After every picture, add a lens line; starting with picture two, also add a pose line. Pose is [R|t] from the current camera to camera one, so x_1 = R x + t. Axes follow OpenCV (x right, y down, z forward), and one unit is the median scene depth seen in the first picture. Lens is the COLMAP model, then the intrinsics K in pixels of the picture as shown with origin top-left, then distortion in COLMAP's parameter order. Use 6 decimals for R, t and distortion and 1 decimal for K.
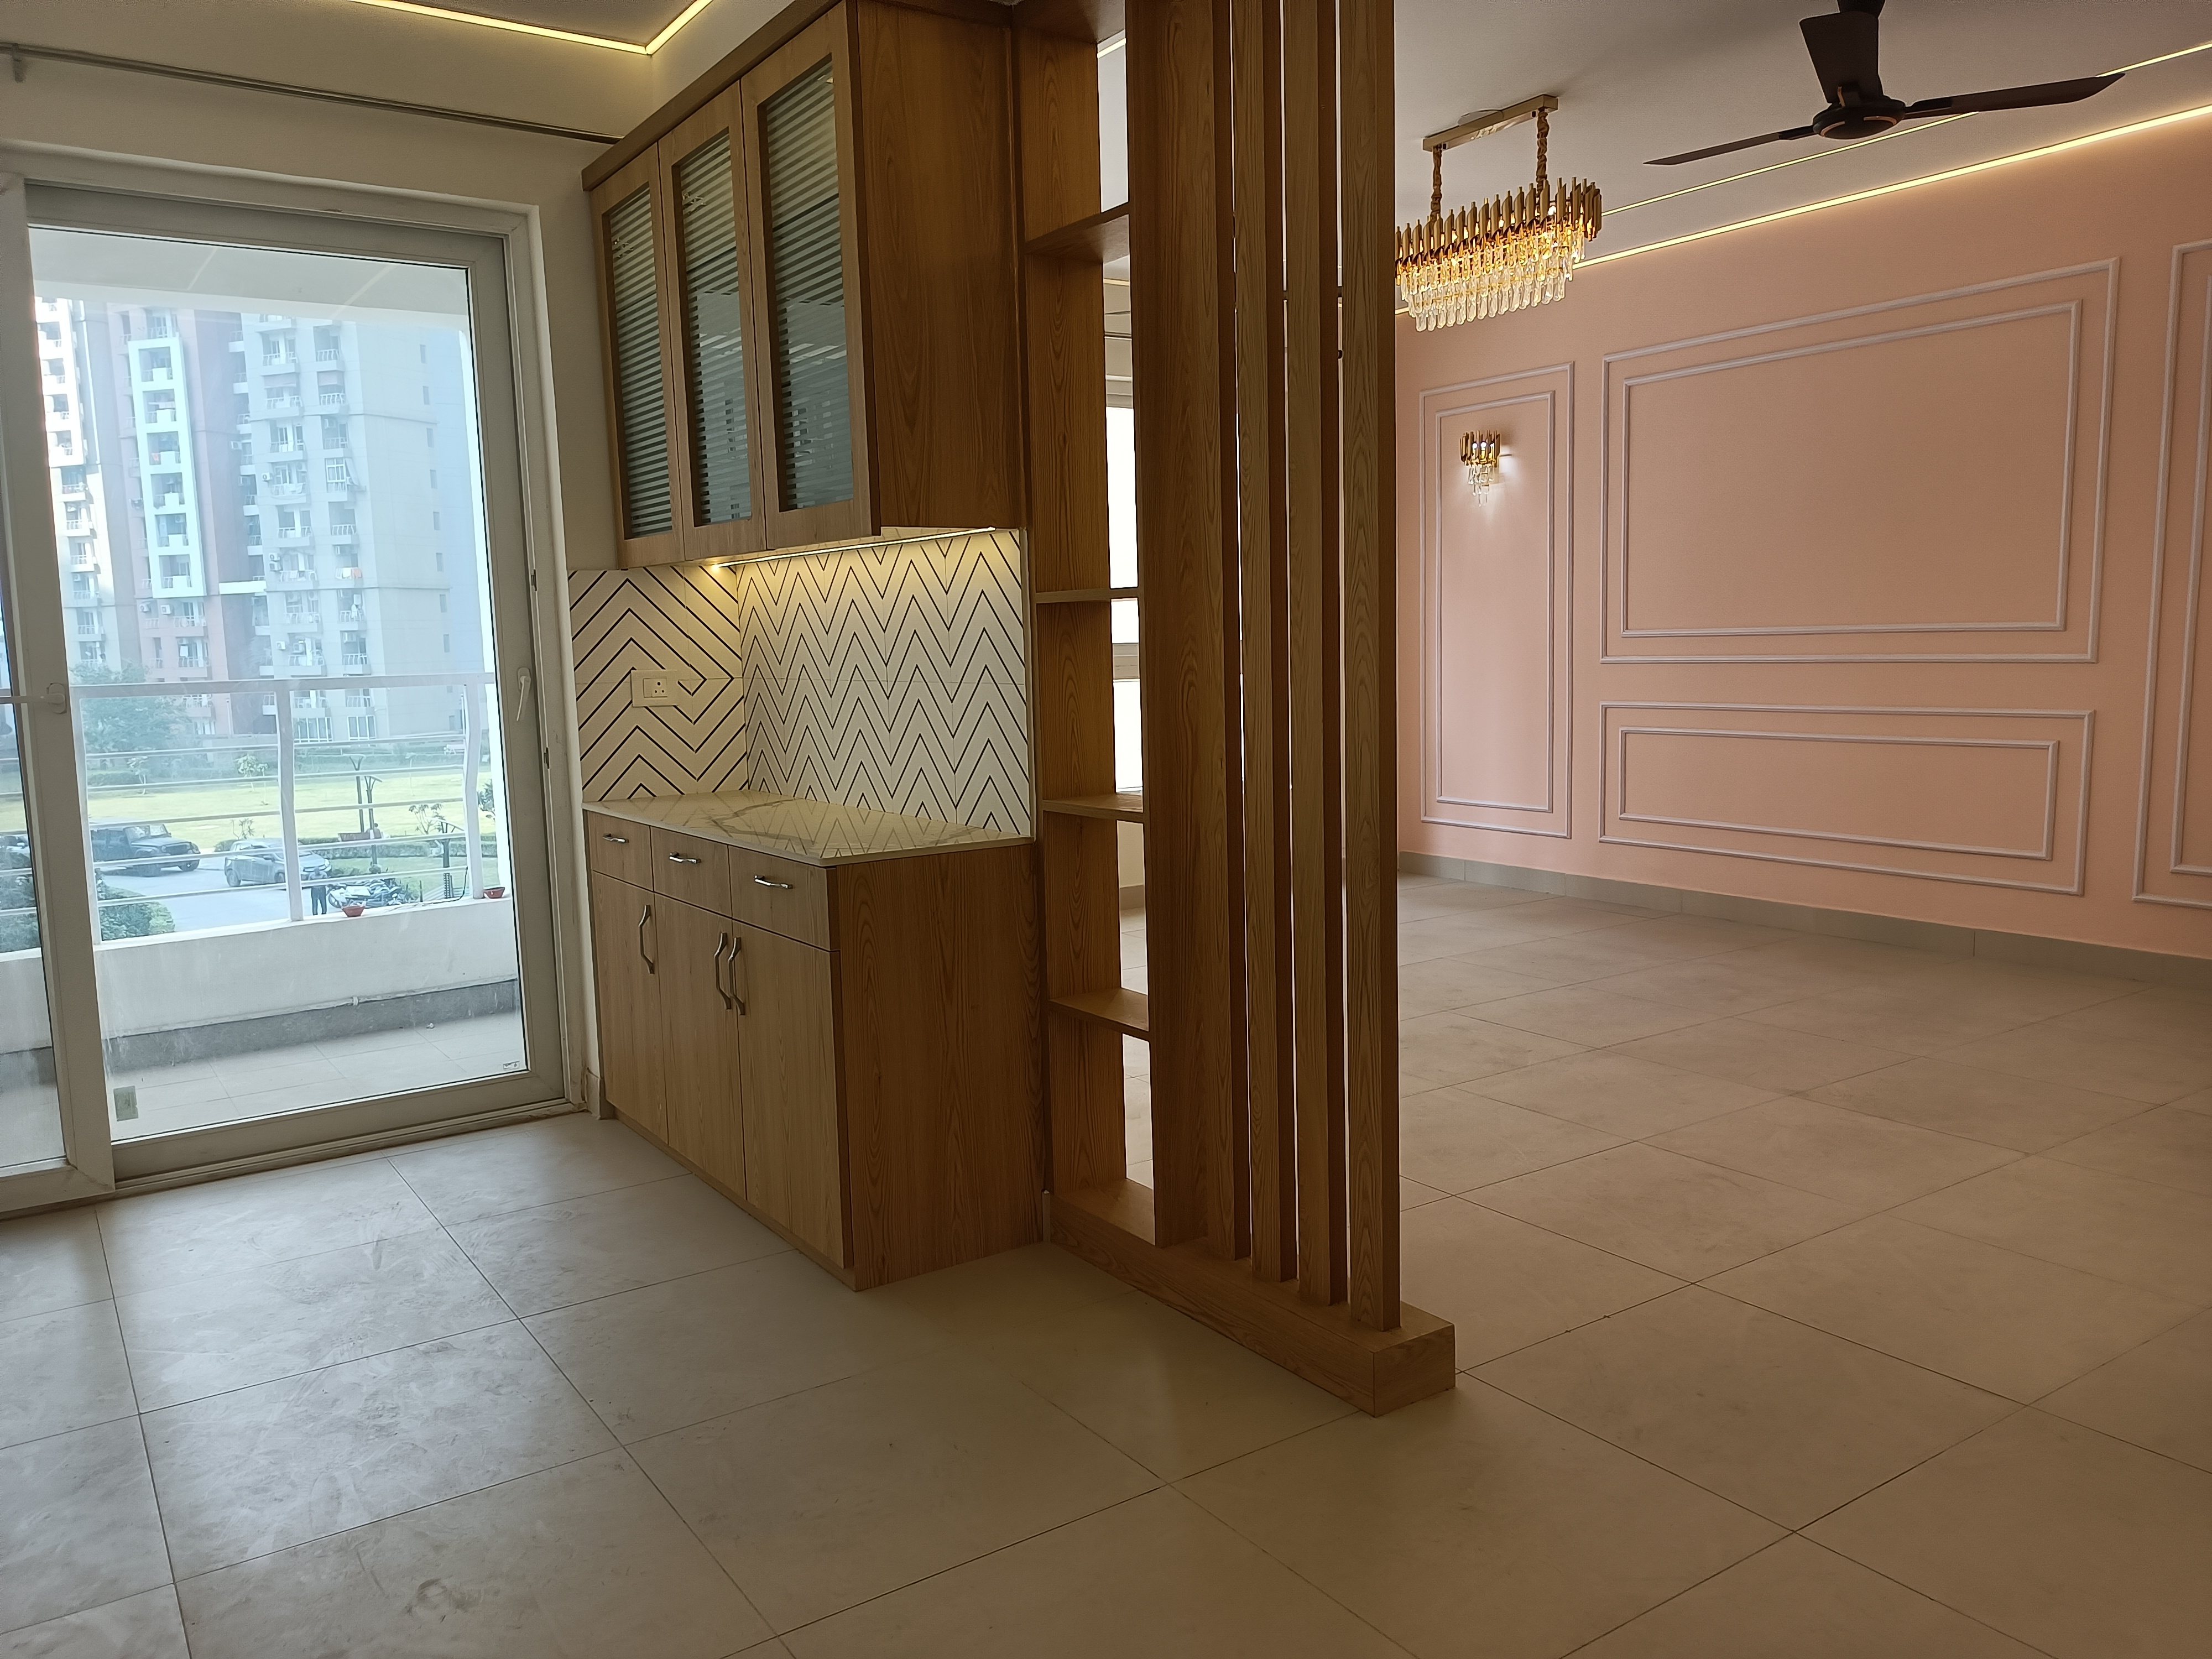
lens RADIAL K [[1656.2, 0, 1110.8], [0, 1656.2, 849.5], [0, 0, 1]] dist [0.044375, -0.031723]
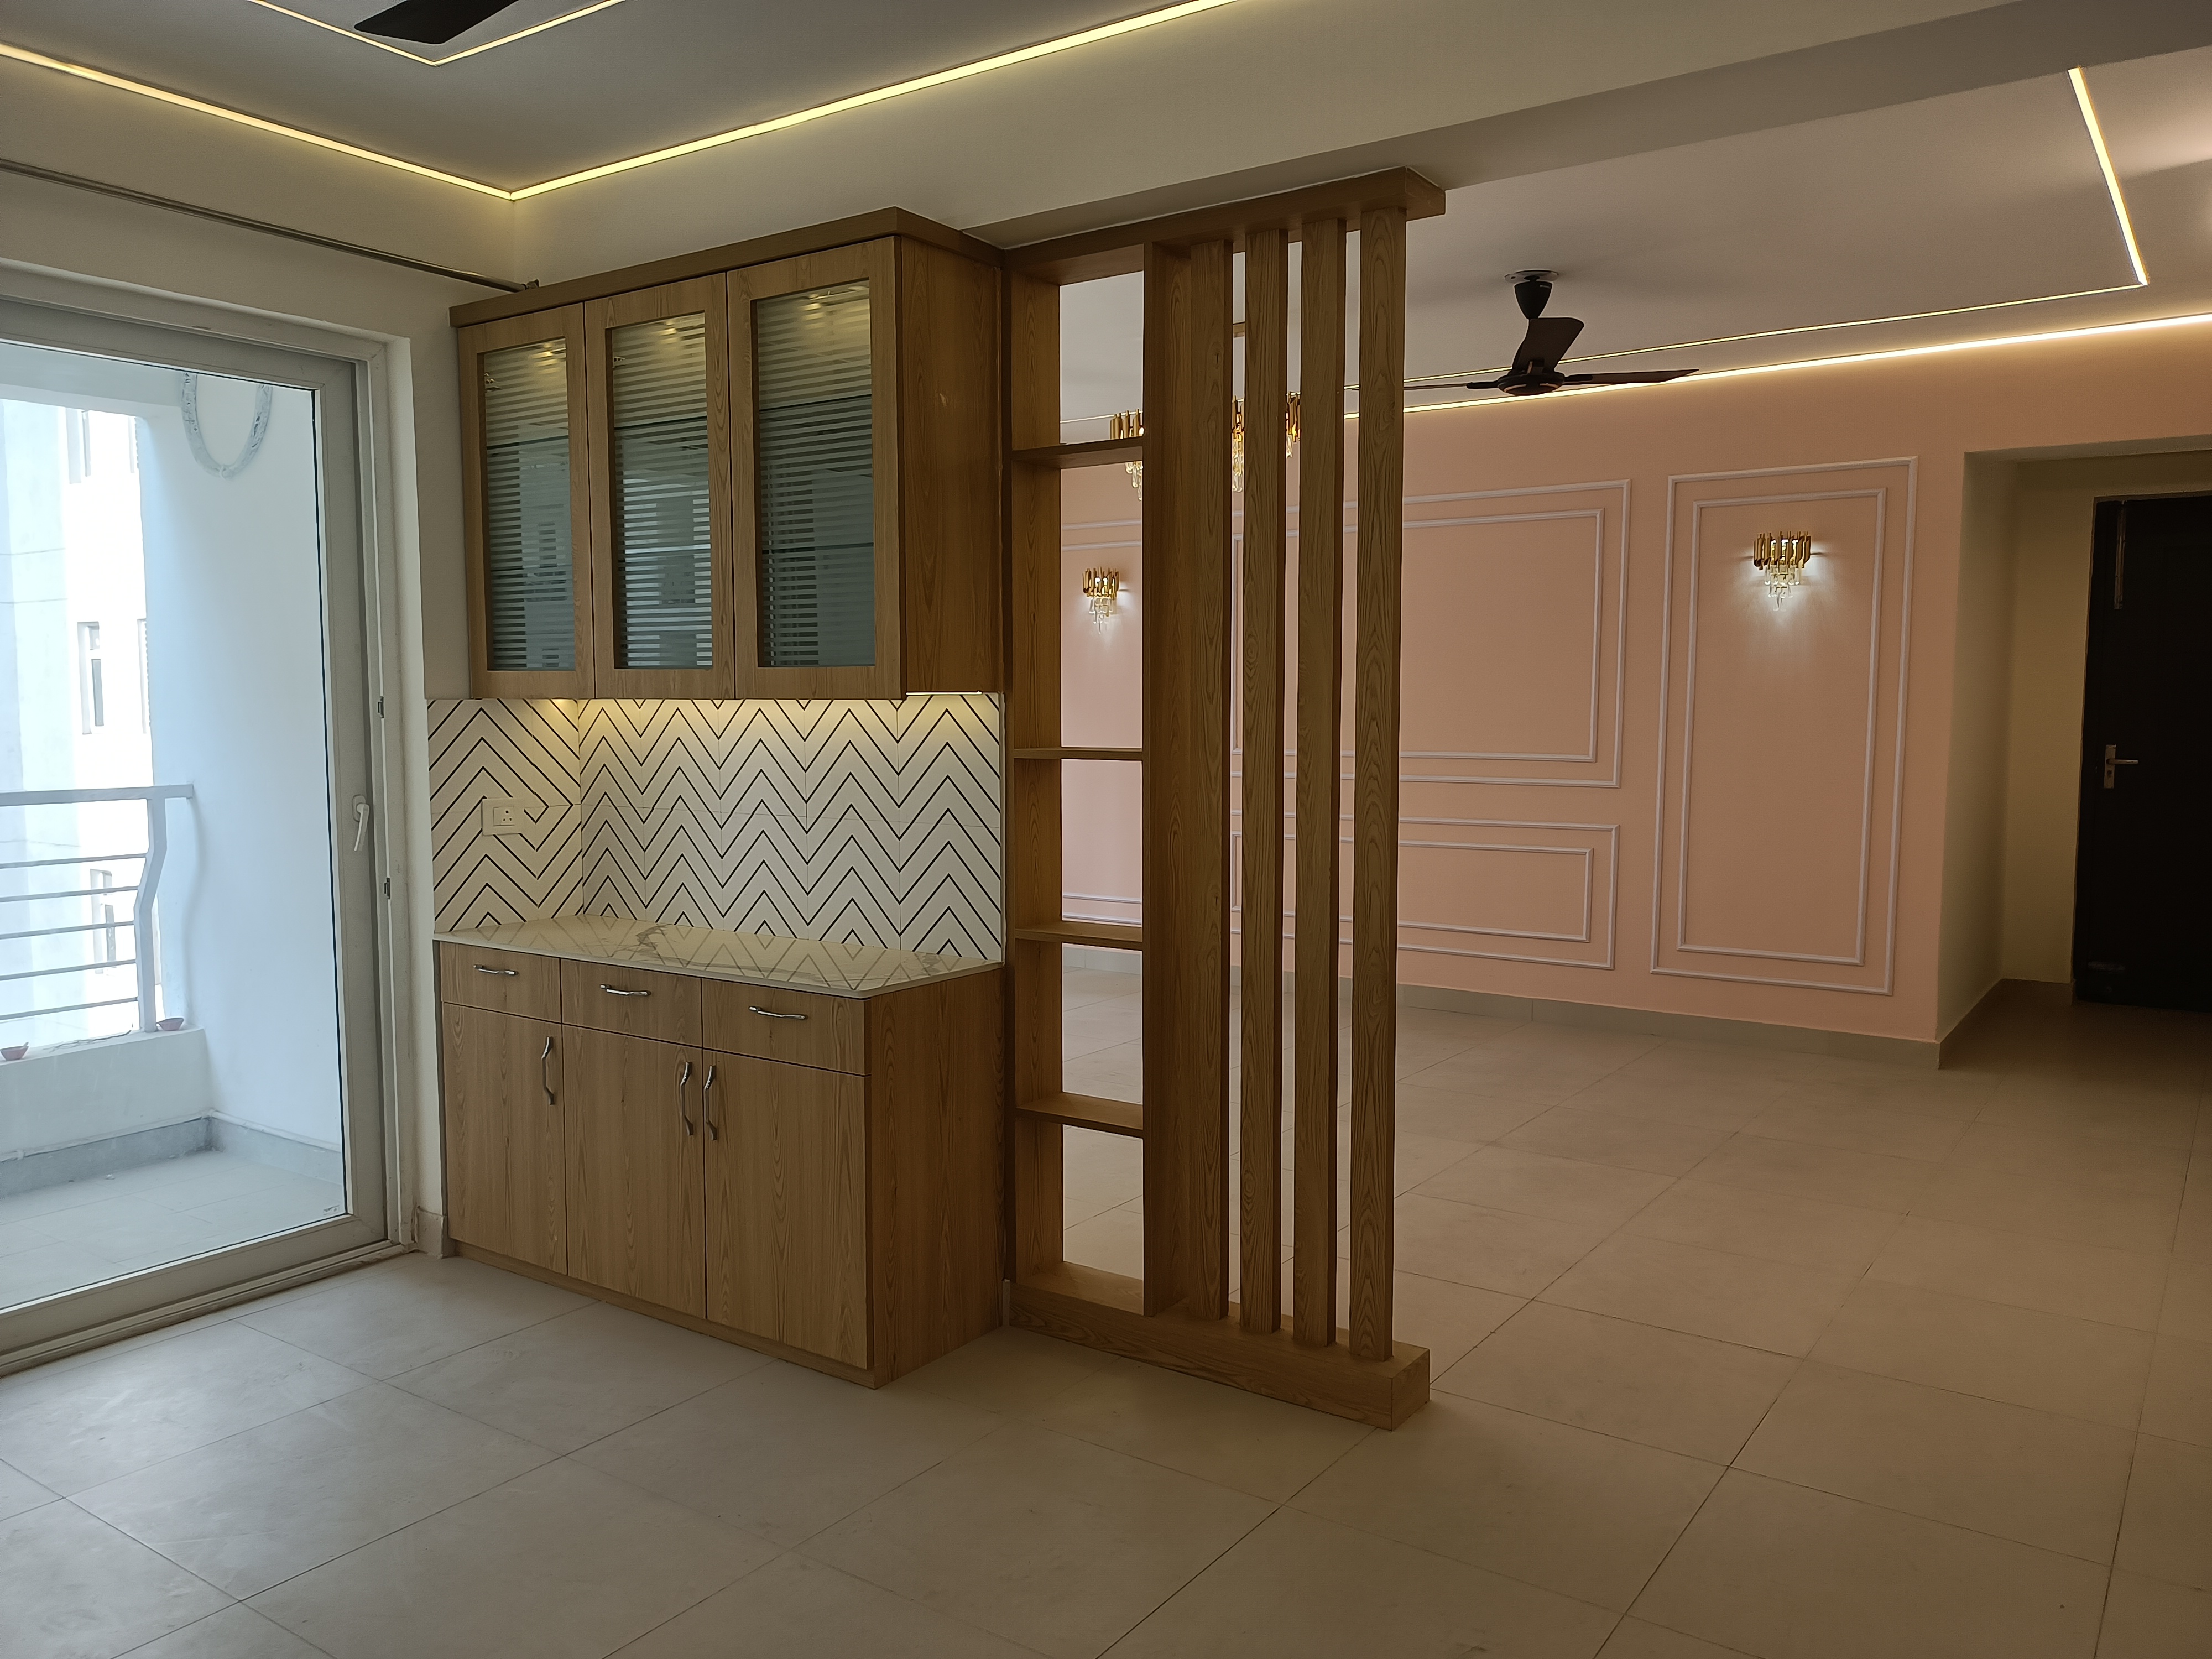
lens RADIAL K [[1656.2, 0, 1125.9], [0, 1656.2, 845.7], [0, 0, 1]] dist [0.044375, -0.031723]
pose [[0.934522, -0.005518, 0.355863, -0.290275], [0.022443, 0.998803, -0.043450, -0.028534], [-0.355198, 0.048592, 0.933527, -0.067423]]
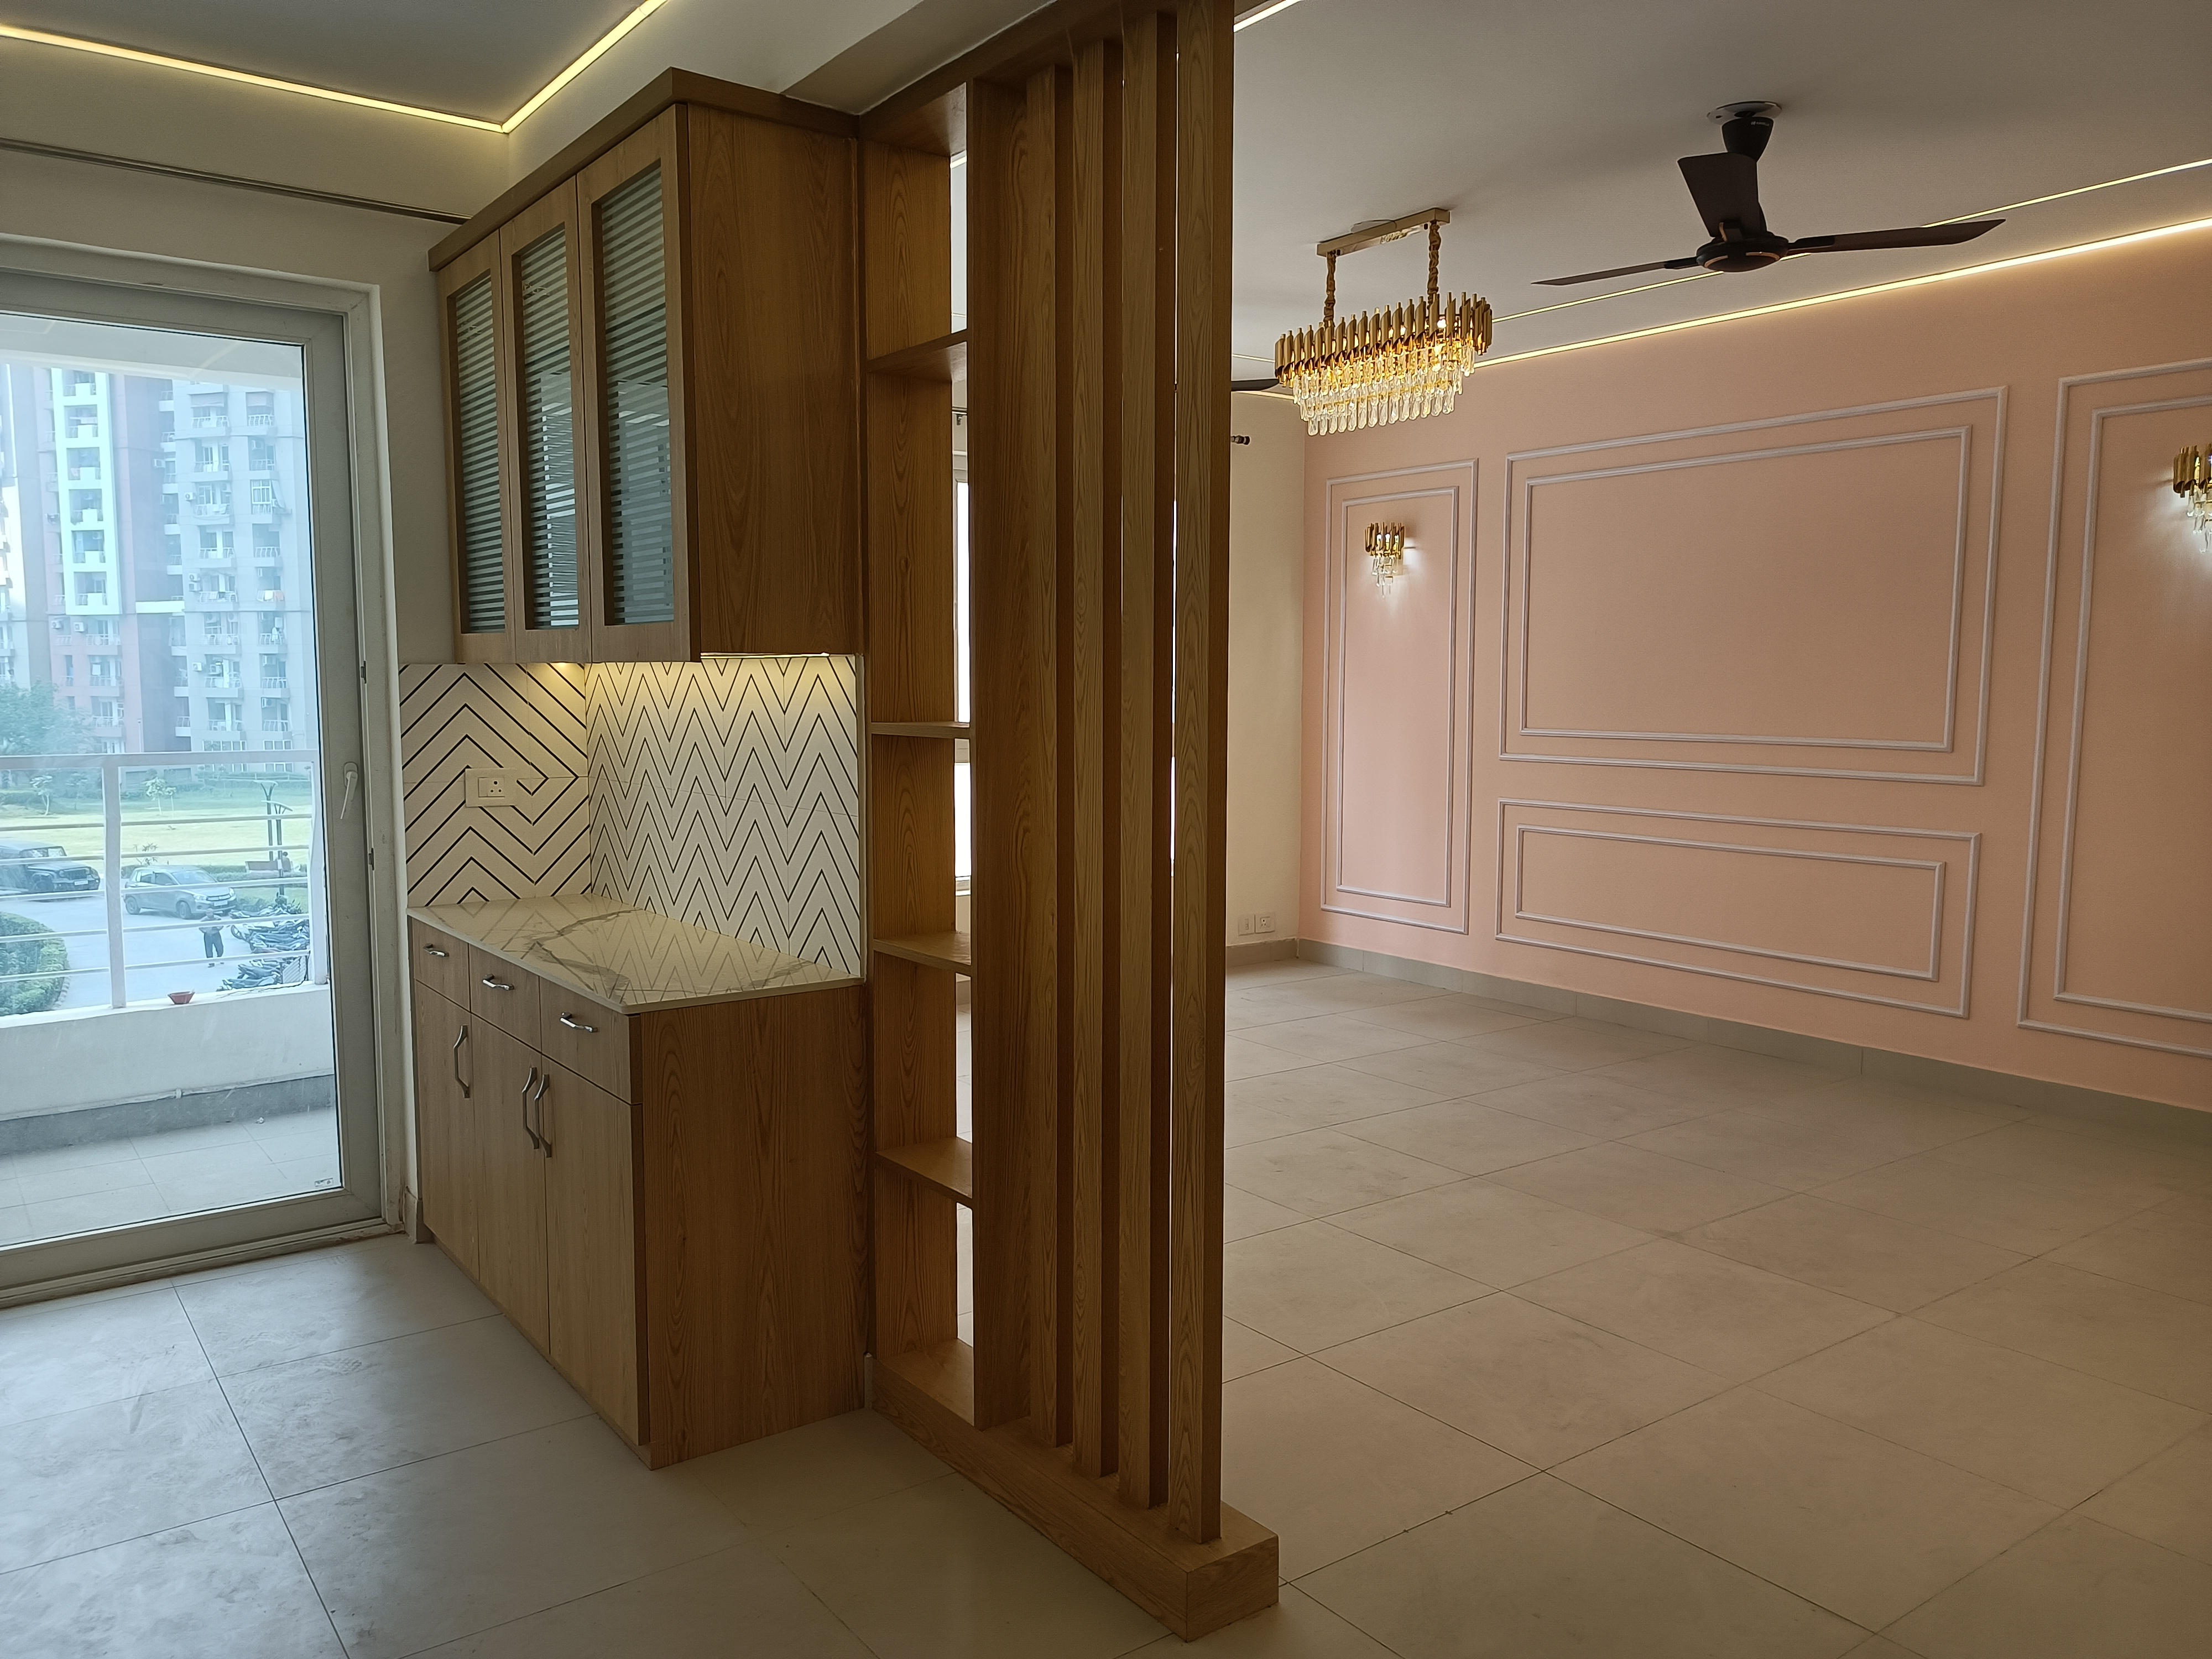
lens RADIAL K [[1656.2, 0, 1104.6], [0, 1656.2, 843.8], [0, 0, 1]] dist [0.044375, -0.031723]
pose [[0.998960, 0.026247, 0.037292, 0.041874], [-0.025126, 0.999227, -0.030232, -0.046373], [-0.038057, 0.029264, 0.998847, 0.038858]]
